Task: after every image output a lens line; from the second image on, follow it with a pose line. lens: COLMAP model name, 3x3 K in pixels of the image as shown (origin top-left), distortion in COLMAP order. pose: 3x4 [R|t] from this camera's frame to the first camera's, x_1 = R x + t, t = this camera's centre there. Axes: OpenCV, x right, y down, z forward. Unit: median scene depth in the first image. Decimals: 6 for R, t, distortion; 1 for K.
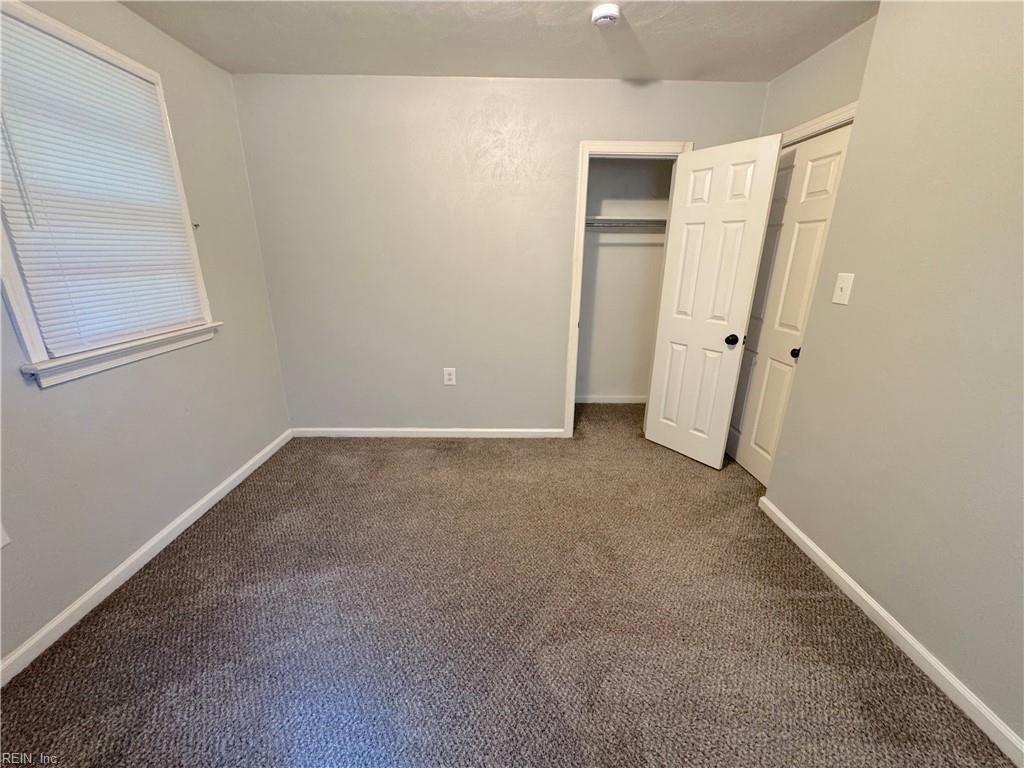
lens RADIAL K [[408.9, 0, 511.9], [0, 408.9, 384.8], [0, 0, 1]] dist [-0.001629, -0.000127]
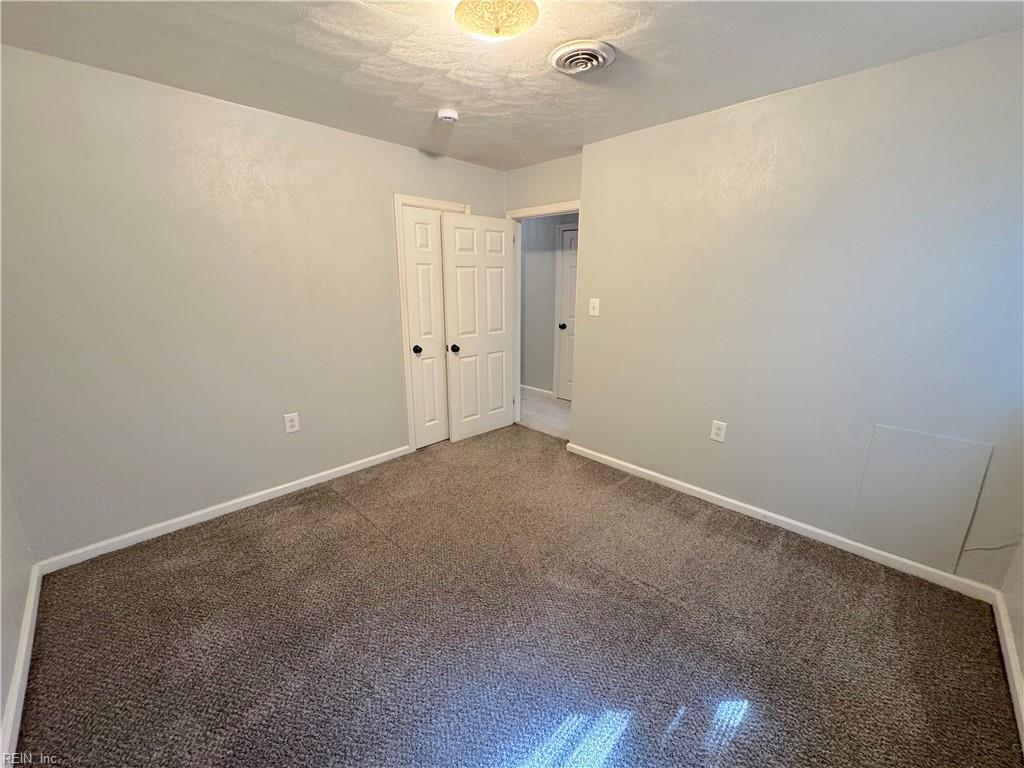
lens RADIAL K [[408.9, 0, 511.9], [0, 408.9, 384.8], [0, 0, 1]] dist [-0.001629, -0.000127]
pose [[0.714169, -0.182500, 0.675763, -0.494654], [0.217608, 0.975462, 0.033463, -0.033273], [-0.665289, 0.123153, 0.736359, -0.010179]]
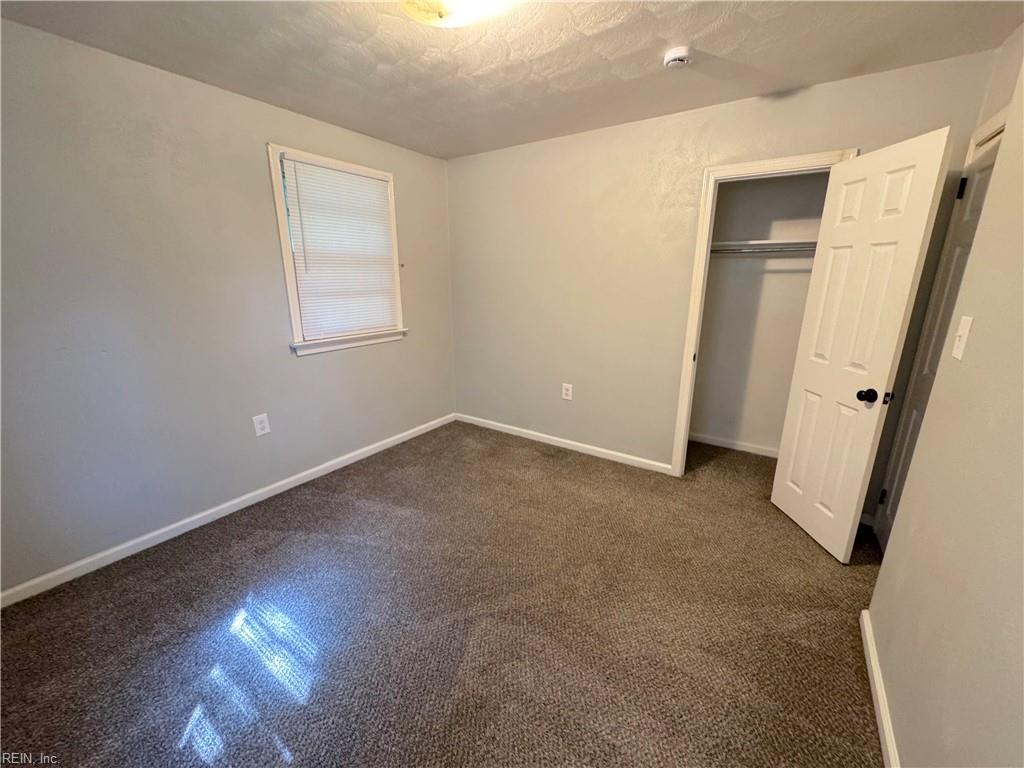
lens RADIAL K [[408.9, 0, 511.9], [0, 408.9, 384.8], [0, 0, 1]] dist [-0.001629, -0.000127]
pose [[0.818351, 0.140885, -0.557183, 0.418273], [-0.169952, 0.985452, -0.000440, -0.016402], [0.549015, 0.095054, 0.830390, -0.001814]]
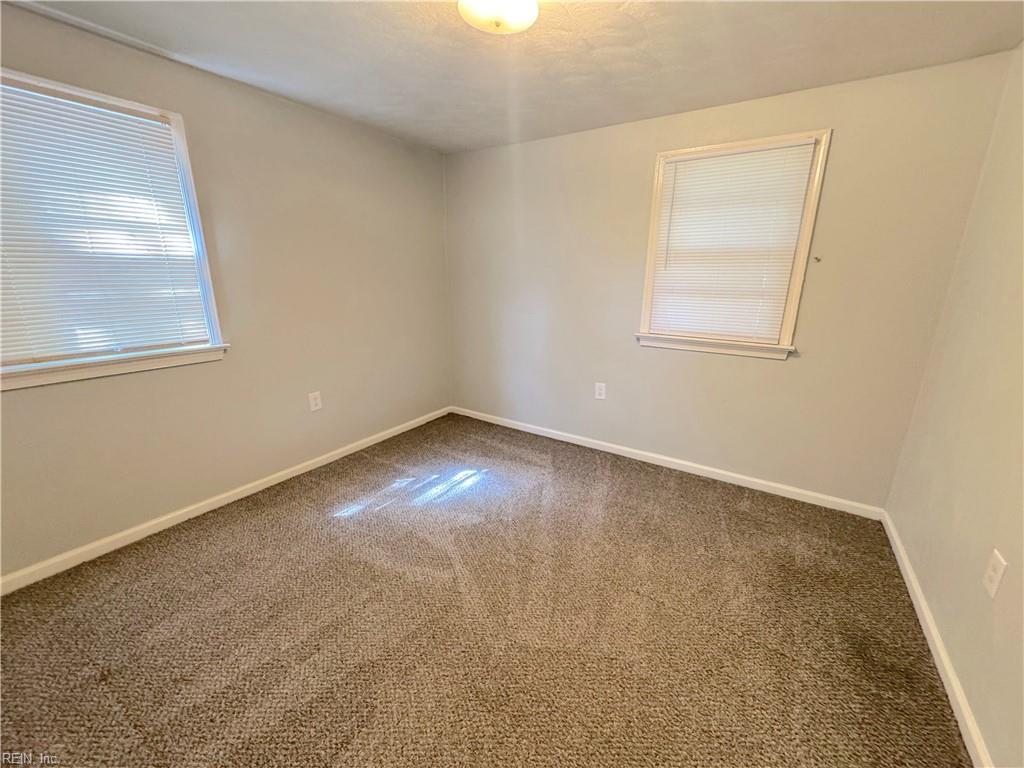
lens RADIAL K [[408.9, 0, 511.9], [0, 408.9, 384.8], [0, 0, 1]] dist [-0.001629, -0.000127]
pose [[-0.566175, 0.202883, -0.798927, 0.533702], [-0.264571, 0.873225, 0.409244, -0.288022], [0.780672, 0.443076, -0.440721, 0.872983]]
